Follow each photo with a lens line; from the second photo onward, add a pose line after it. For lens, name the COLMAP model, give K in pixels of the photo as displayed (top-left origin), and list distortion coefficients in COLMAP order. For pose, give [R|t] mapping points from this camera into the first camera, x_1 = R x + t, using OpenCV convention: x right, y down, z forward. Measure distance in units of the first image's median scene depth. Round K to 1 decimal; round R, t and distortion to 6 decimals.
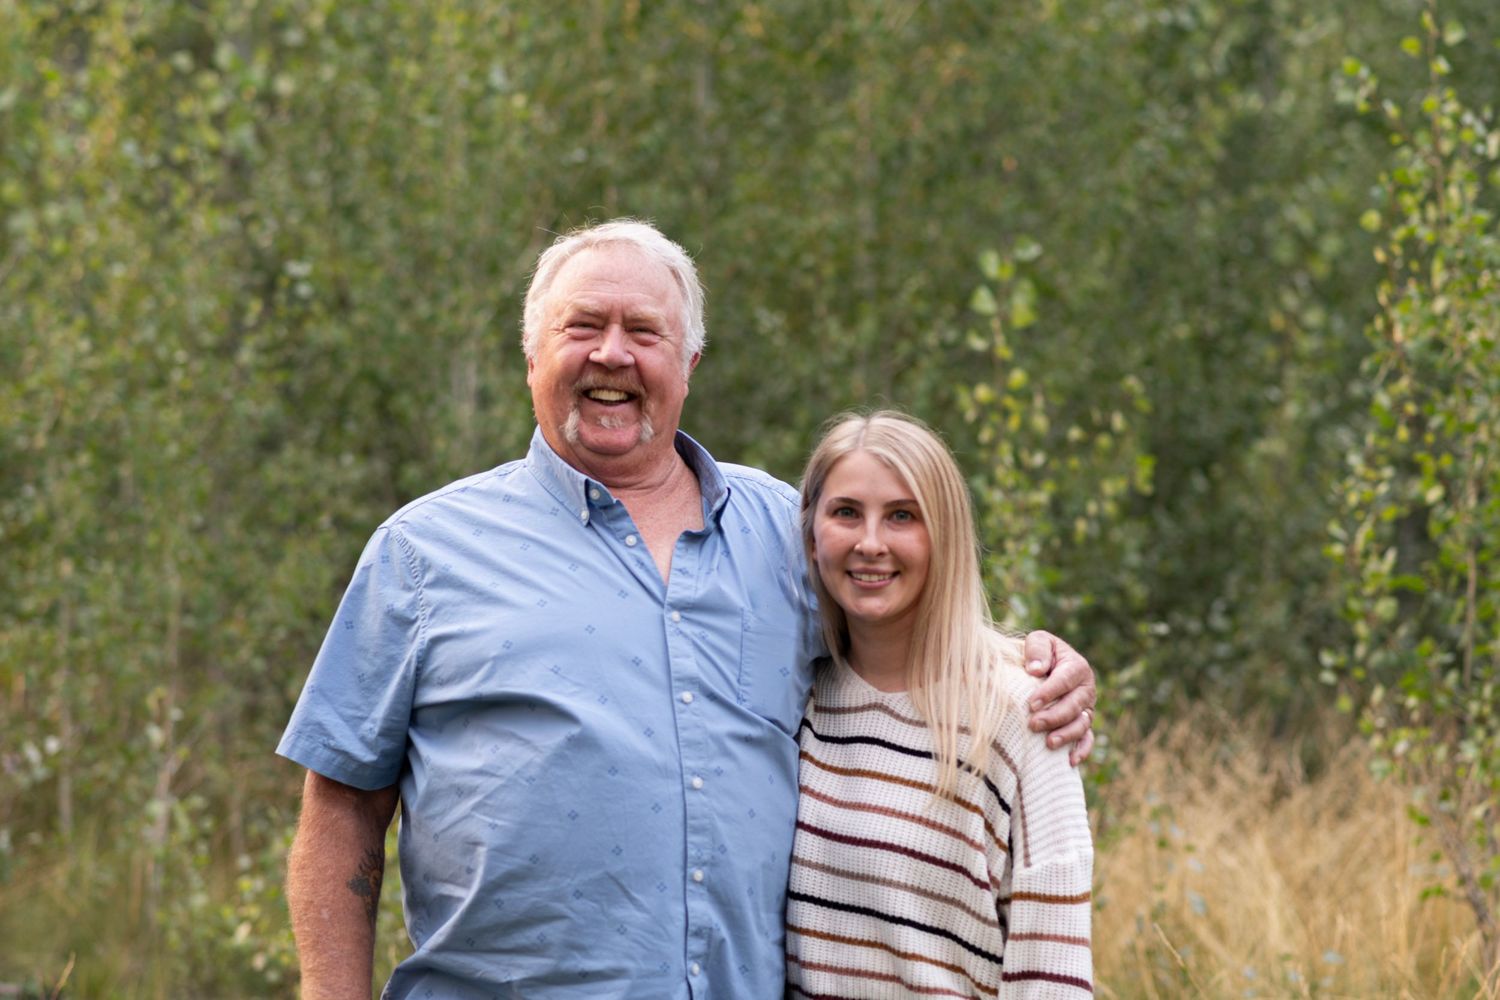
lens RADIAL K [[4422.8, 0, 750.0], [0, 4422.8, 500.0], [0, 0, 1]] dist [0.047530, 0.808700]
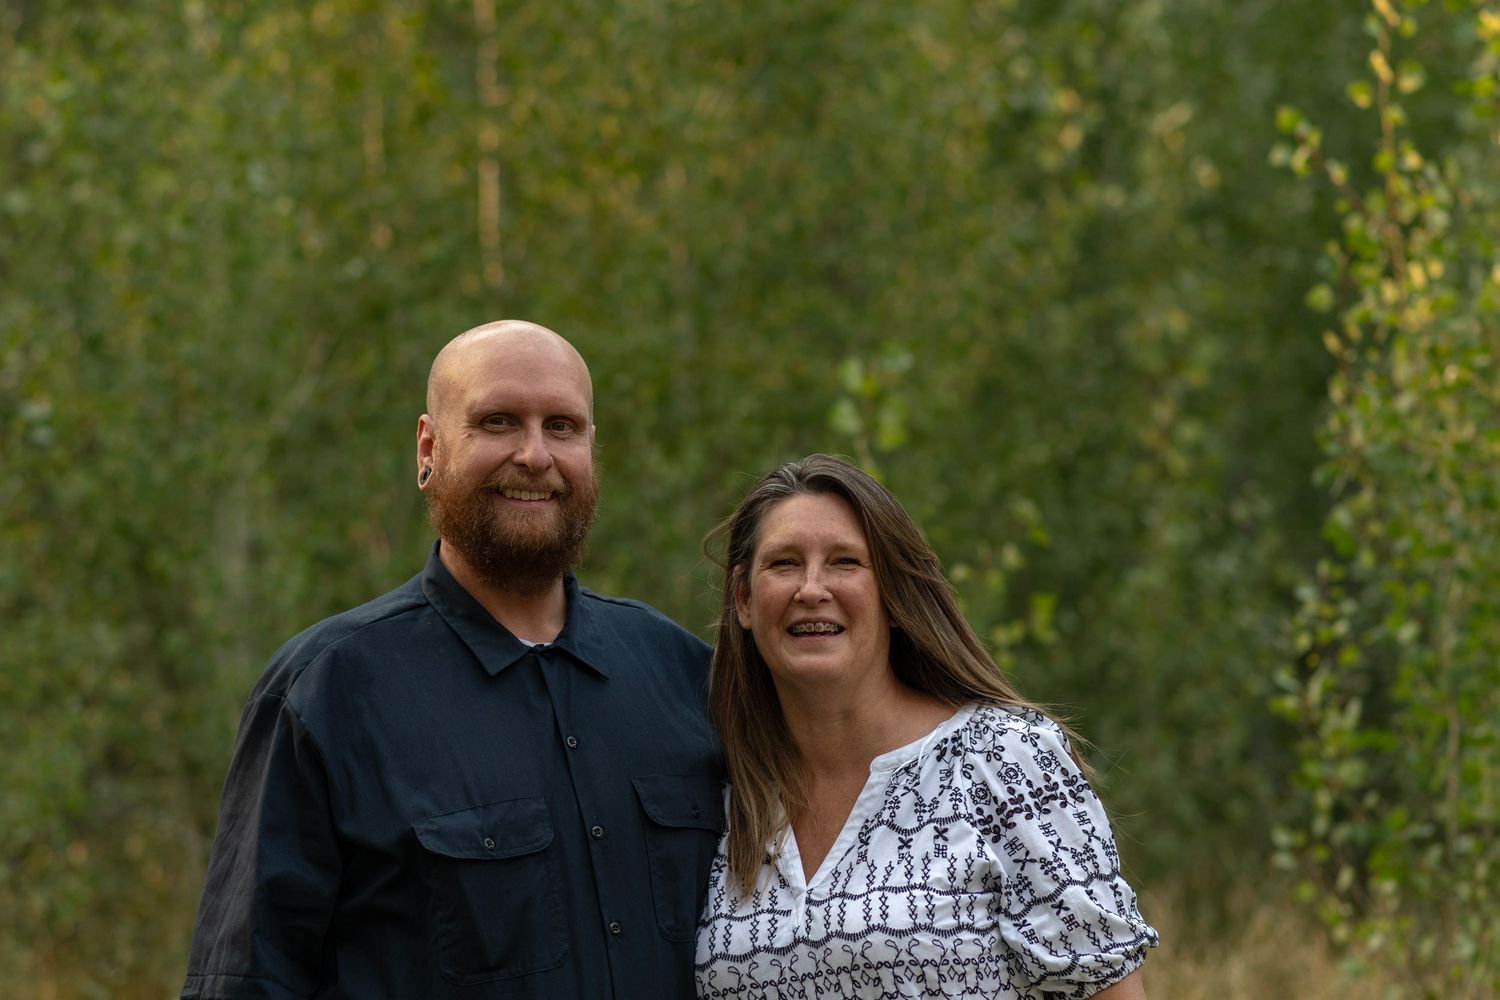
lens RADIAL K [[4422.8, 0, 750.0], [0, 4422.8, 500.0], [0, 0, 1]] dist [0.047530, 0.808700]
pose [[0.998440, -0.031635, 0.046002, -0.002674], [0.033090, 0.998964, -0.031228, -0.002853], [-0.044966, 0.032701, 0.998453, 0.127807]]
